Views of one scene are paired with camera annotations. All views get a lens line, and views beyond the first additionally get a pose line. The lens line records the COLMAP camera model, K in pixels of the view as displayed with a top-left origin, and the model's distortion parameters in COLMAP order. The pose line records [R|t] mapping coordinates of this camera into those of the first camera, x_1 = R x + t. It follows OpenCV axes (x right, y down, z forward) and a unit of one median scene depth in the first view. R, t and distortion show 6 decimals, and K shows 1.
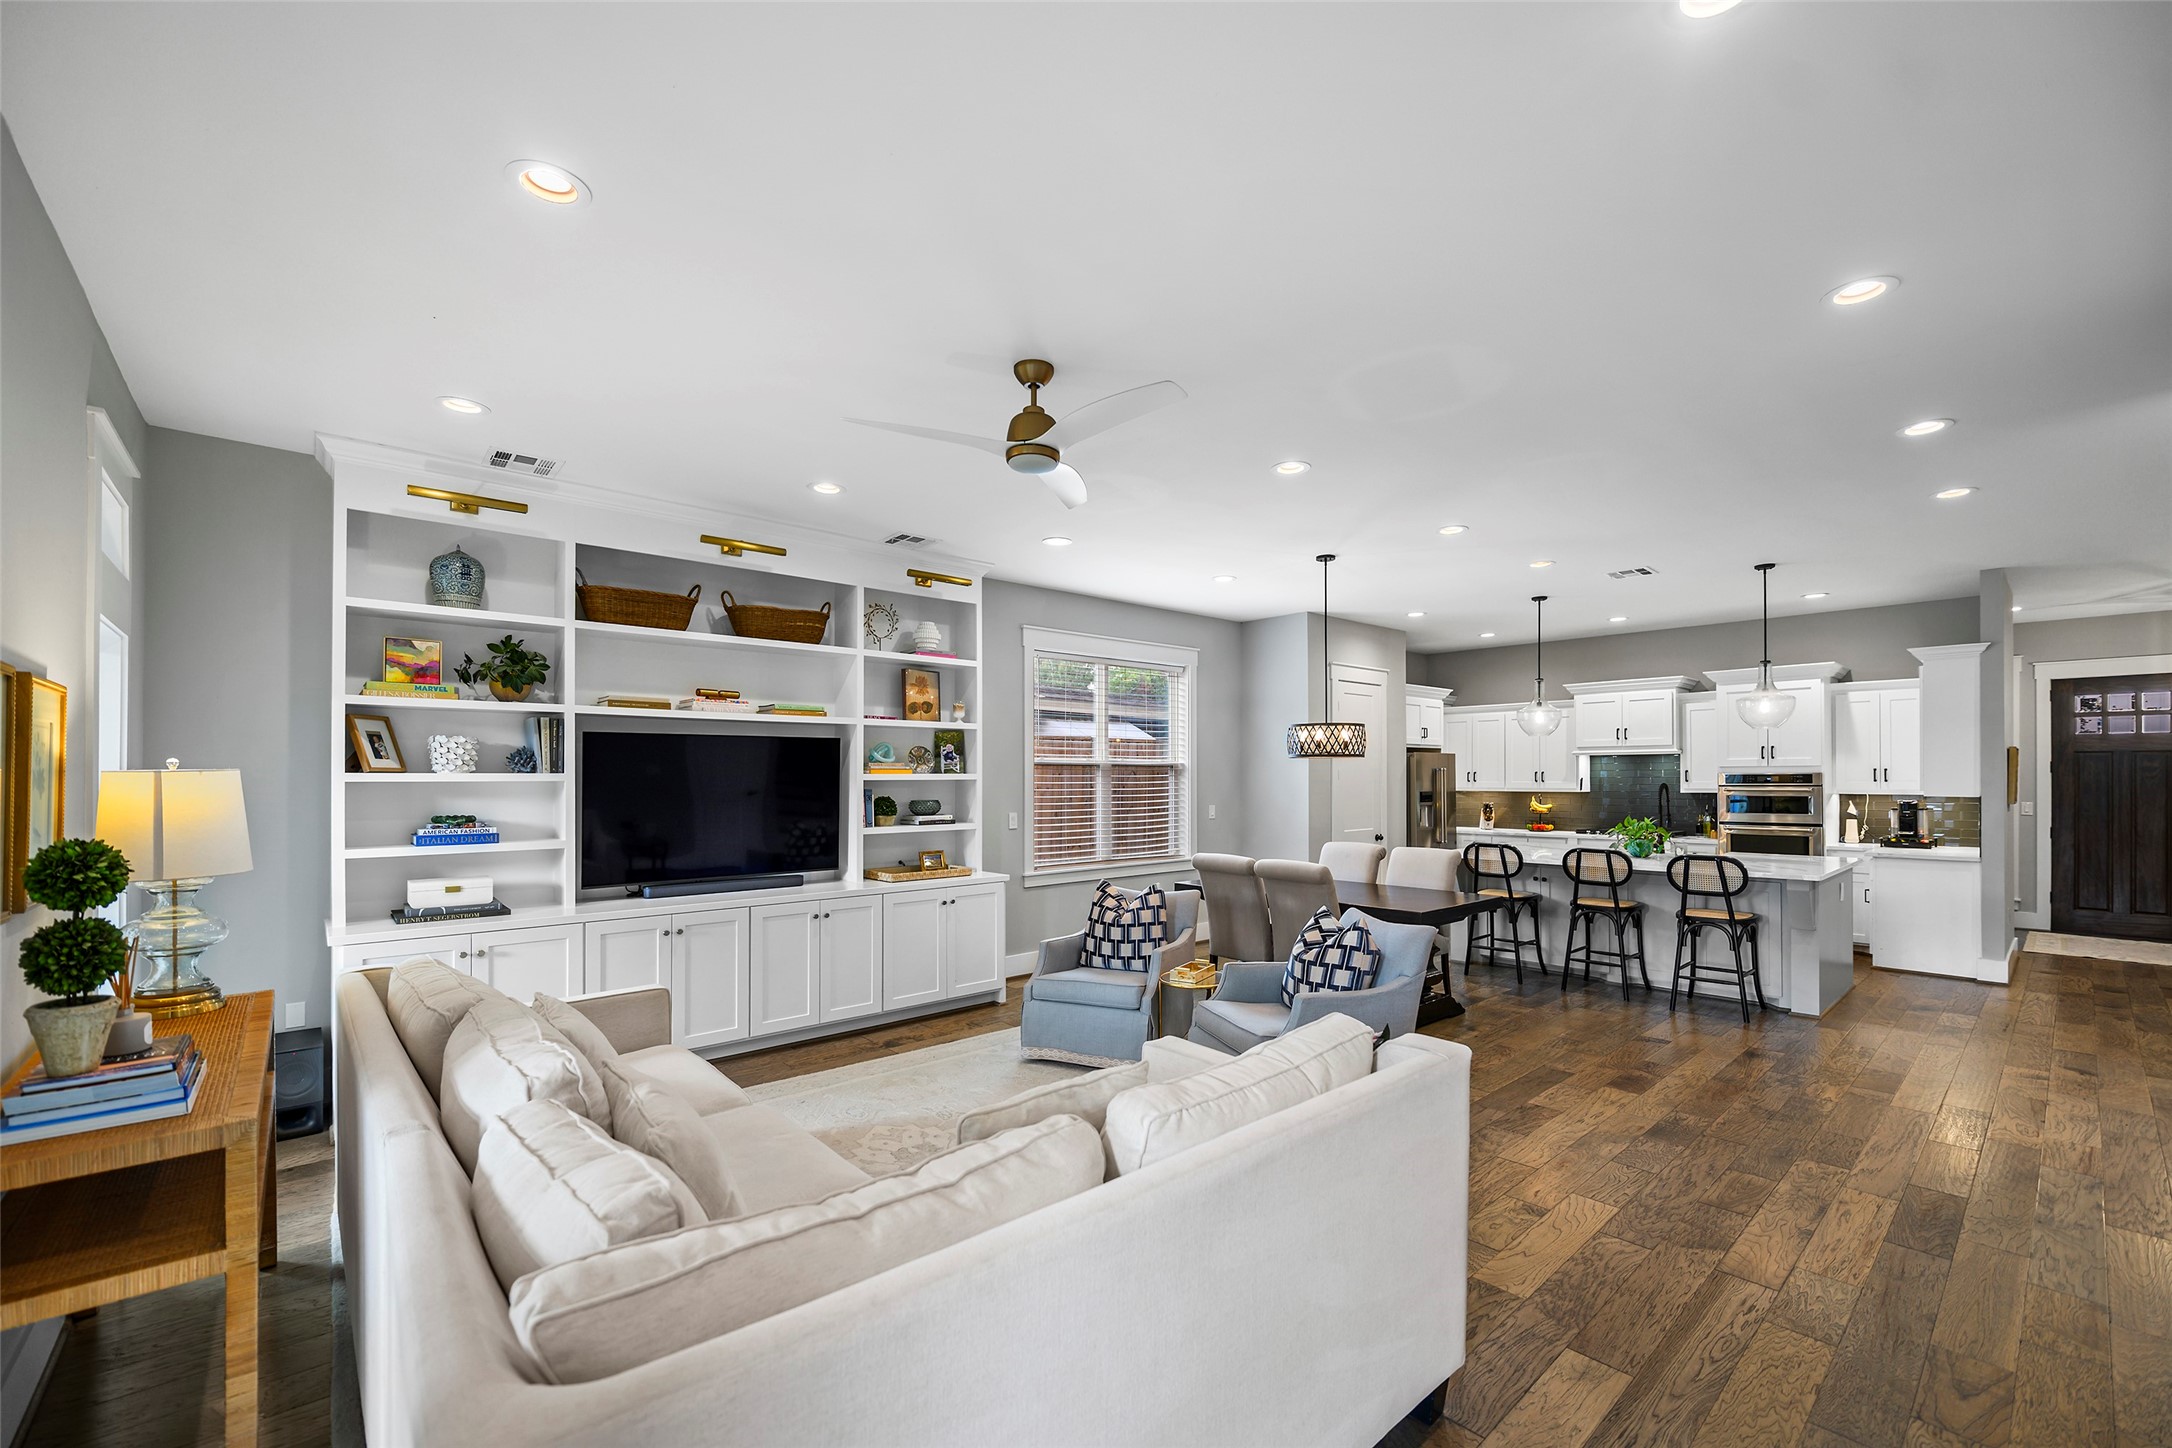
lens RADIAL K [[884.2, 0, 1100.7], [0, 884.2, 775.0], [0, 0, 1]] dist [-0.000761, -0.000579]
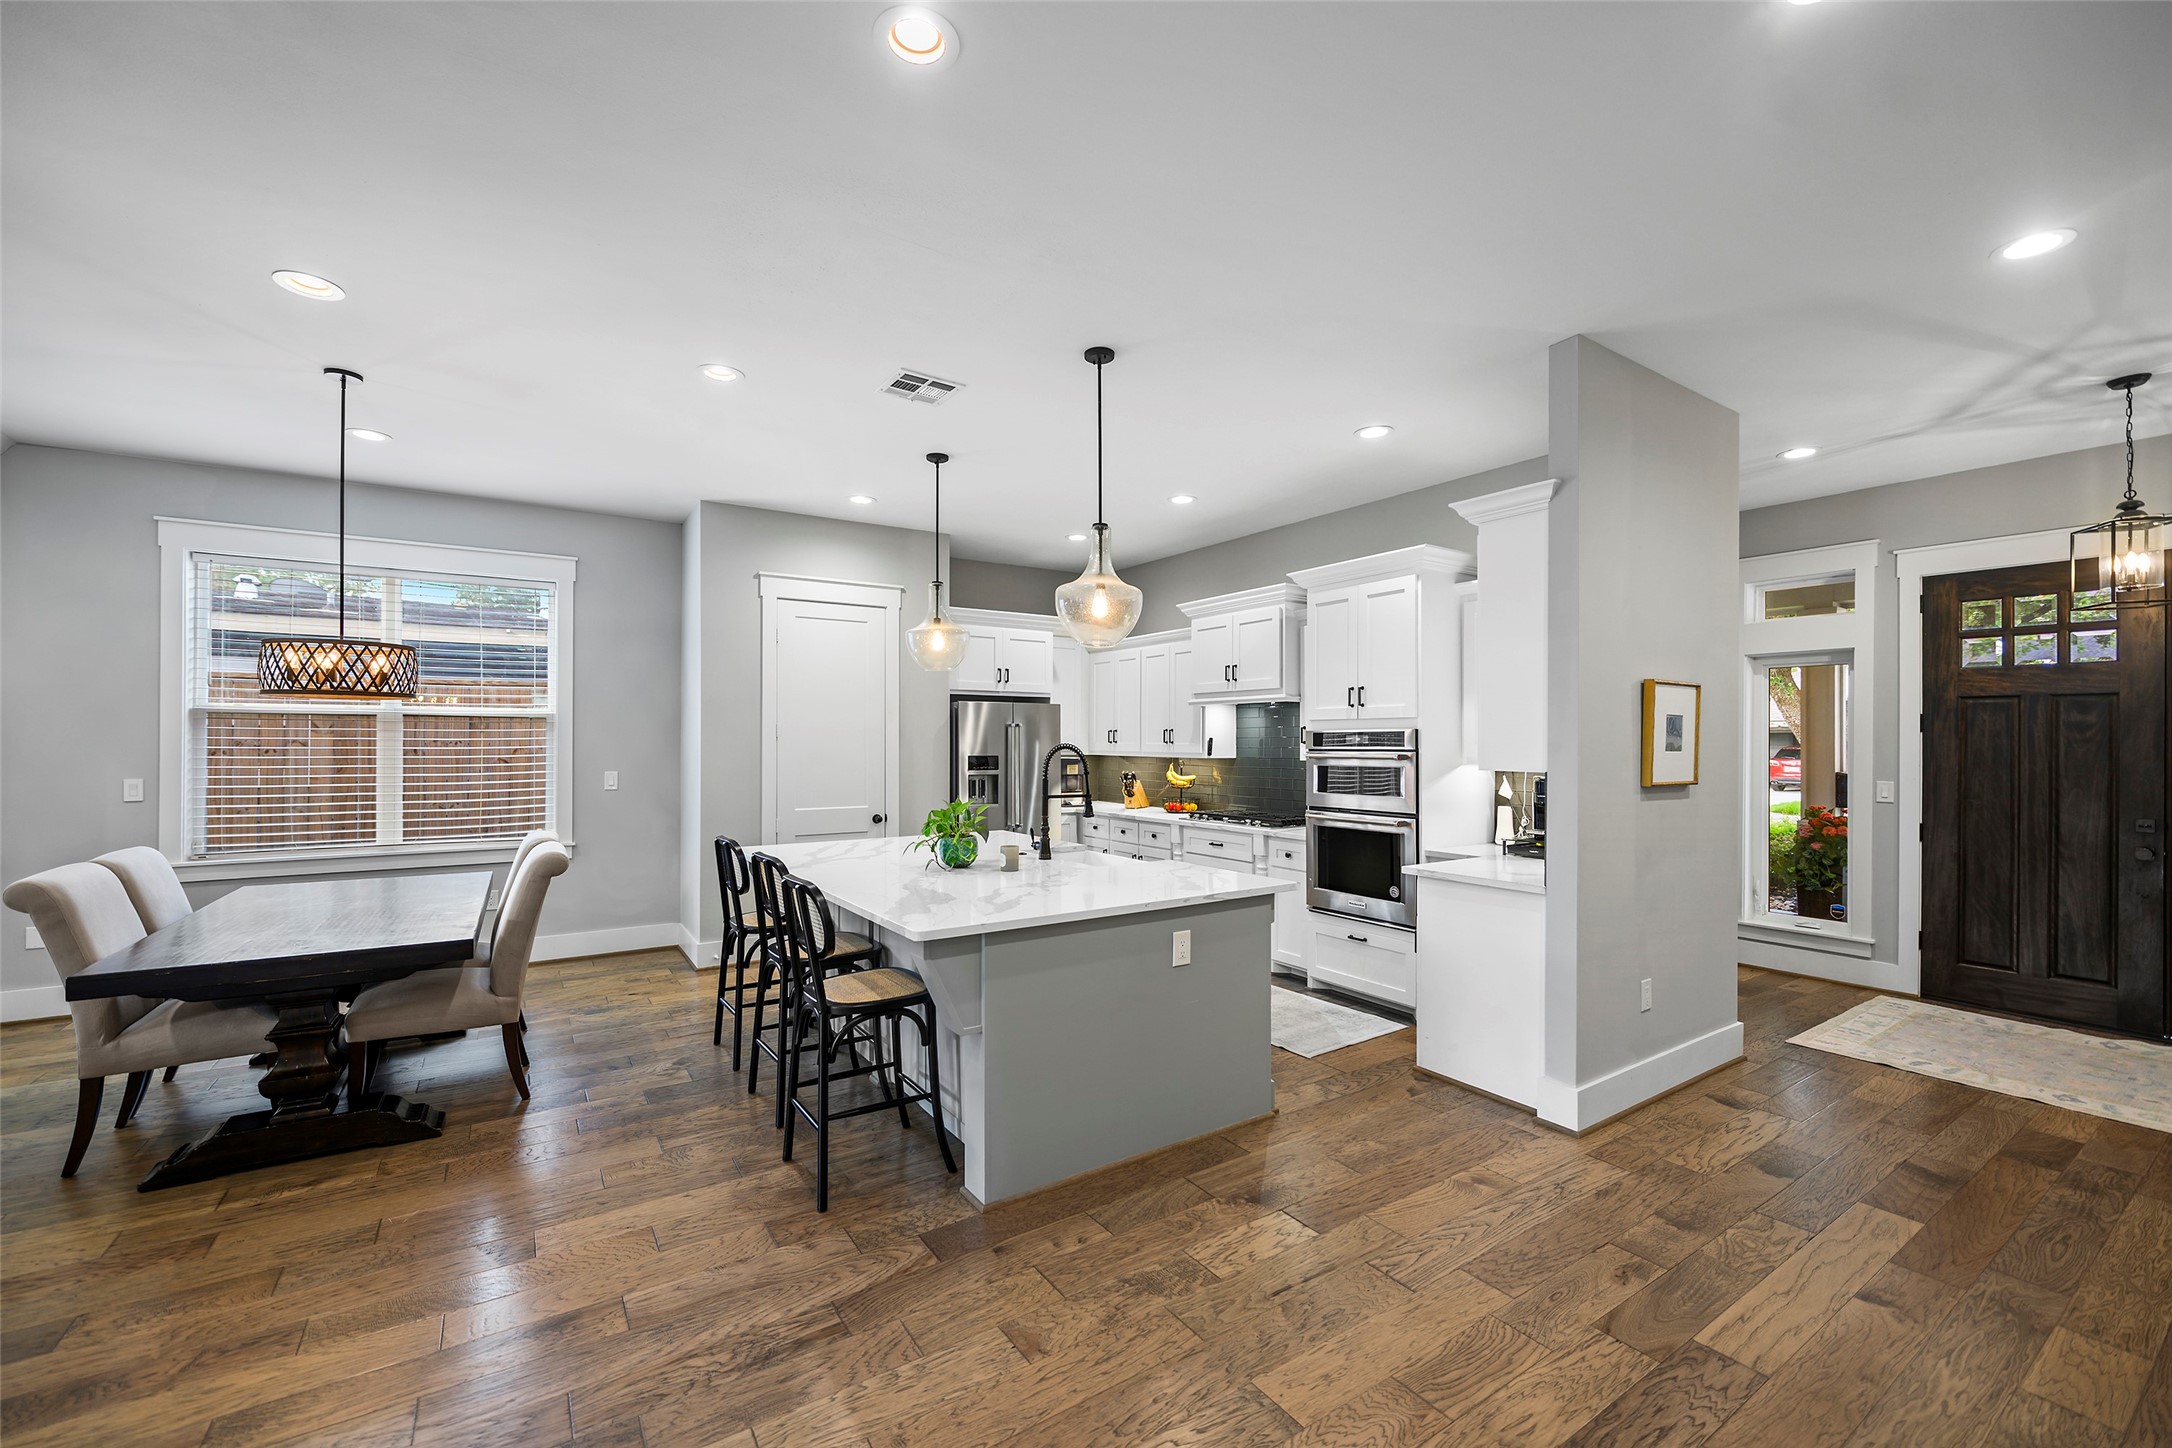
lens RADIAL K [[871.9, 0, 1076.6], [0, 871.9, 742.1], [0, 0, 1]] dist [-0.005144, -0.000224]
pose [[0.988480, 0.006123, -0.151231, 0.782734], [-0.005613, 0.999977, 0.003802, 0.006350], [0.151251, -0.002909, 0.988491, 0.433251]]
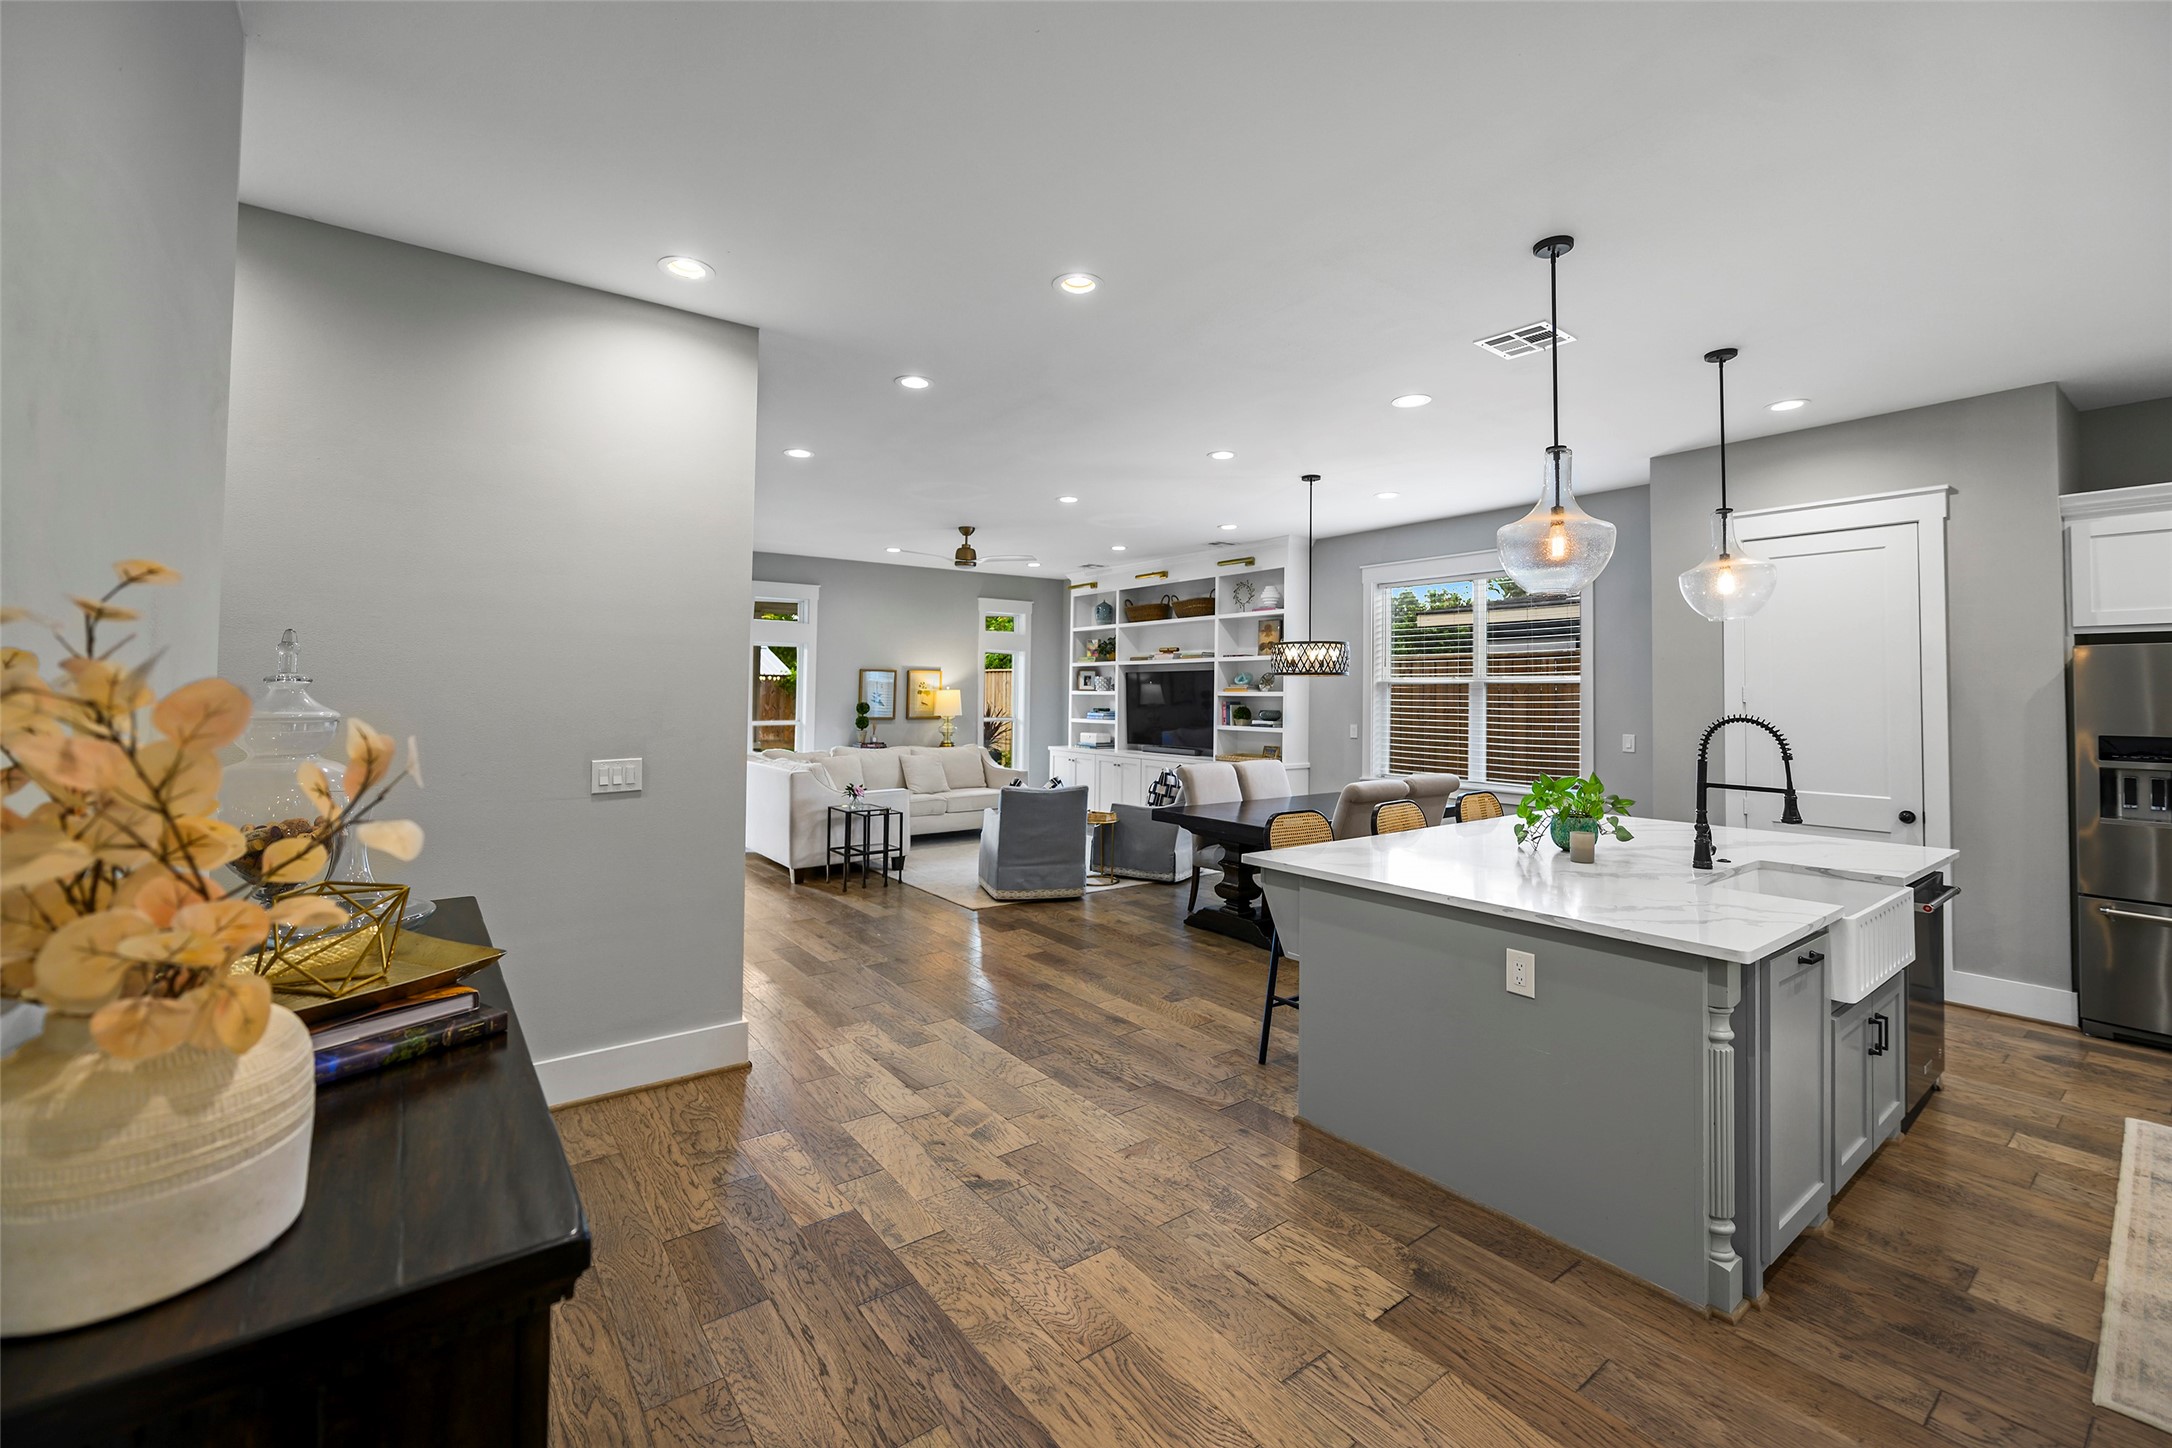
lens RADIAL K [[898.3, 0, 1091.9], [0, 898.3, 645.8], [0, 0, 1]] dist [-0.000189, 0.000008]
pose [[-0.077076, -0.051617, -0.995688, 1.180781], [-0.005195, 0.998666, -0.051369, 0.000458], [0.997012, 0.001213, -0.077241, 0.759832]]
